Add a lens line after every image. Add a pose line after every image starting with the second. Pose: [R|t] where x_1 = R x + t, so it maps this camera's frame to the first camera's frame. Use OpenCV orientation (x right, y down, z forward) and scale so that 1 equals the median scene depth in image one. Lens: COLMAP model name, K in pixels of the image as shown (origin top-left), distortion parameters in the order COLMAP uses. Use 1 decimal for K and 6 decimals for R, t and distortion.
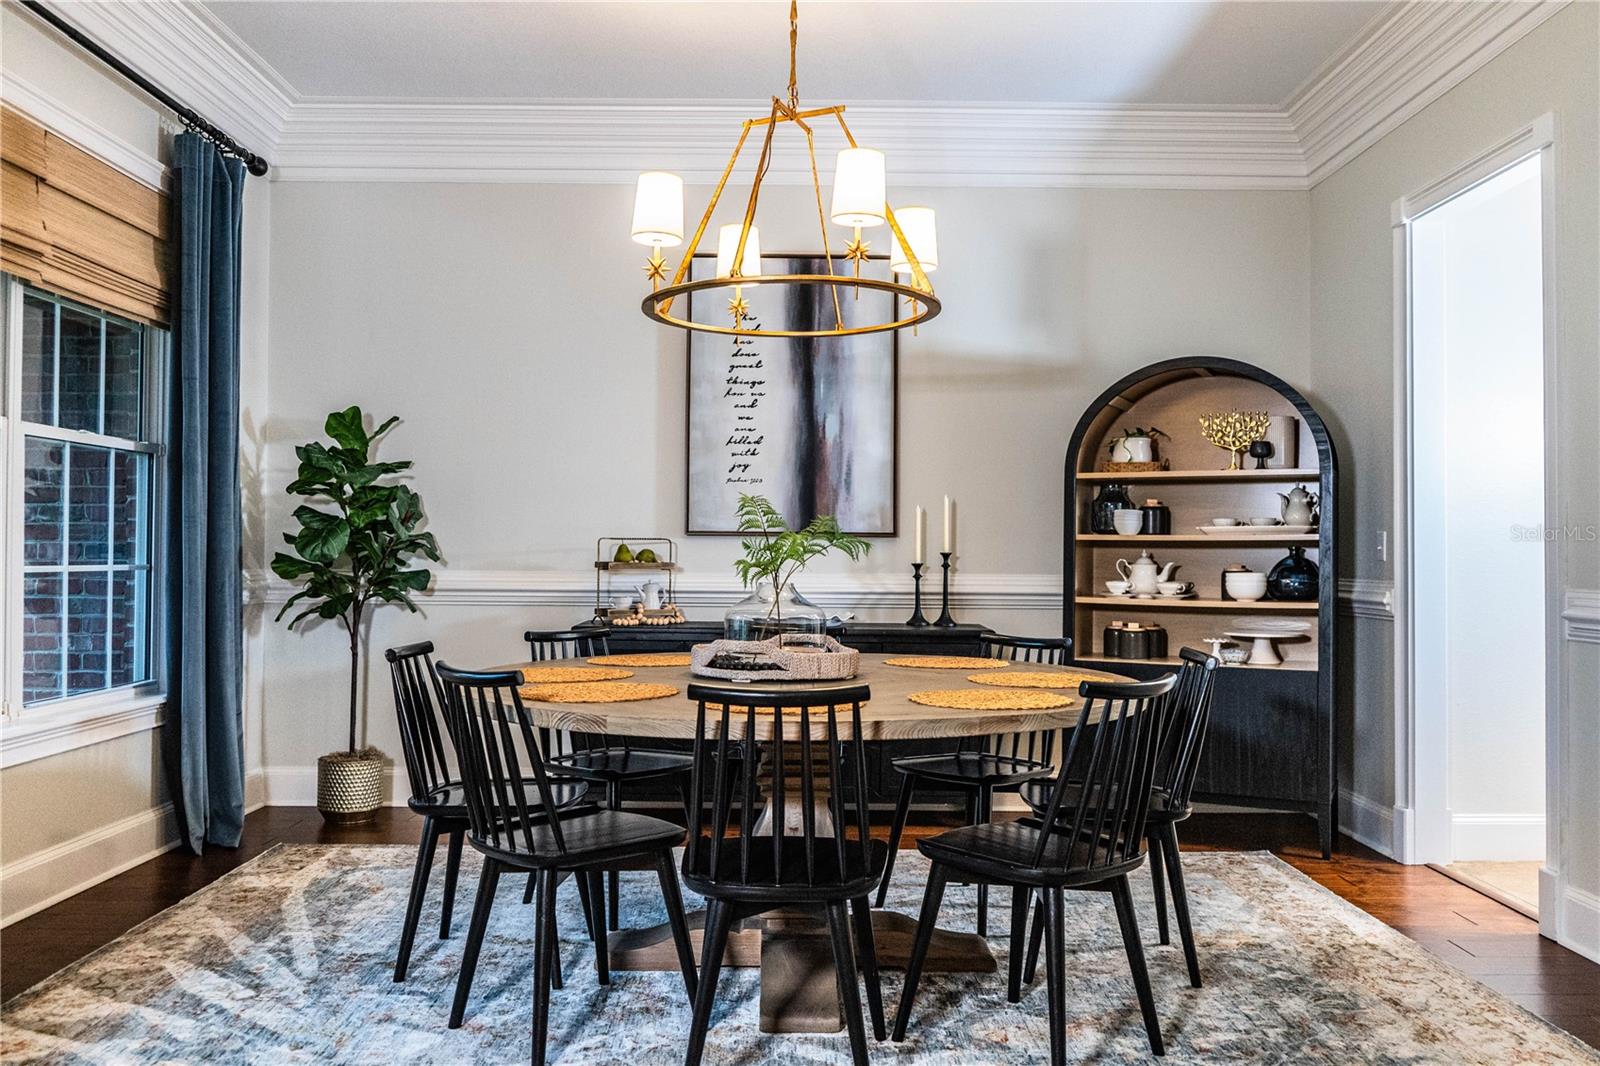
lens RADIAL K [[1281.4, 0, 800.0], [0, 1281.4, 533.0], [0, 0, 1]] dist [-0.007825, -0.003686]
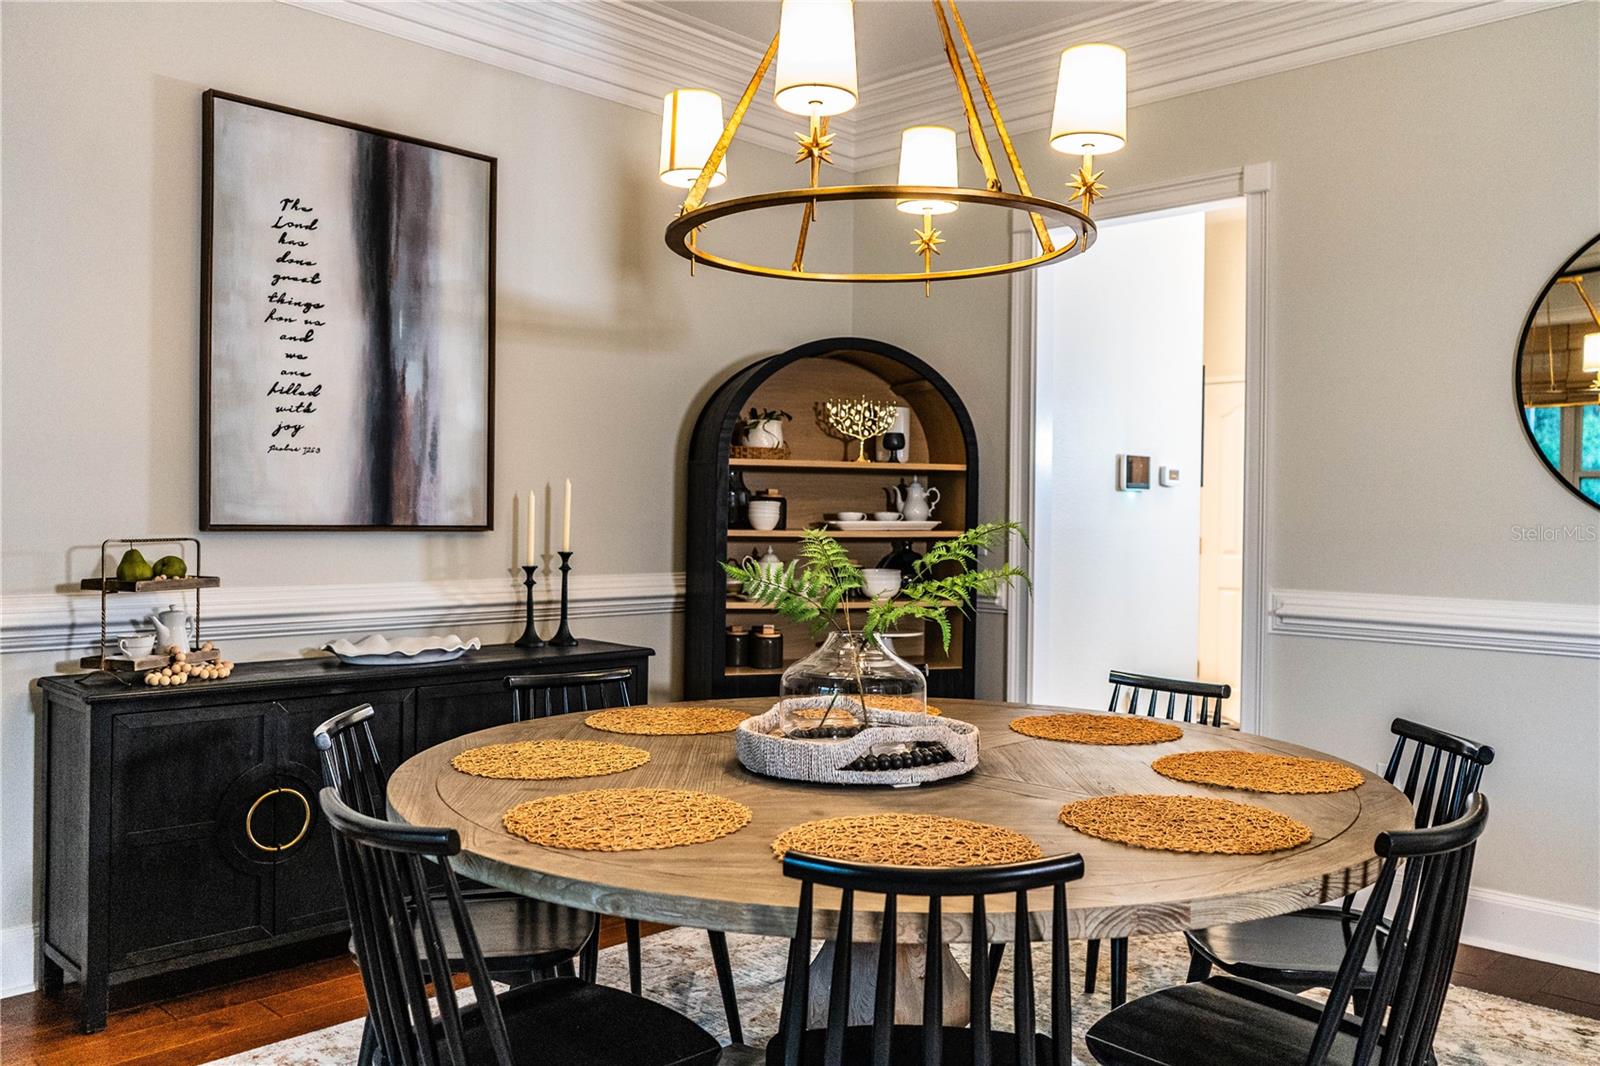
lens RADIAL K [[1311.3, 0, 800.0], [0, 1311.3, 533.0], [0, 0, 1]] dist [0.004439, -0.000889]
pose [[0.683933, -0.010822, 0.729465, -0.366707], [-0.019332, 0.999270, 0.032950, -0.024860], [-0.729289, -0.036637, 0.683224, 0.332798]]
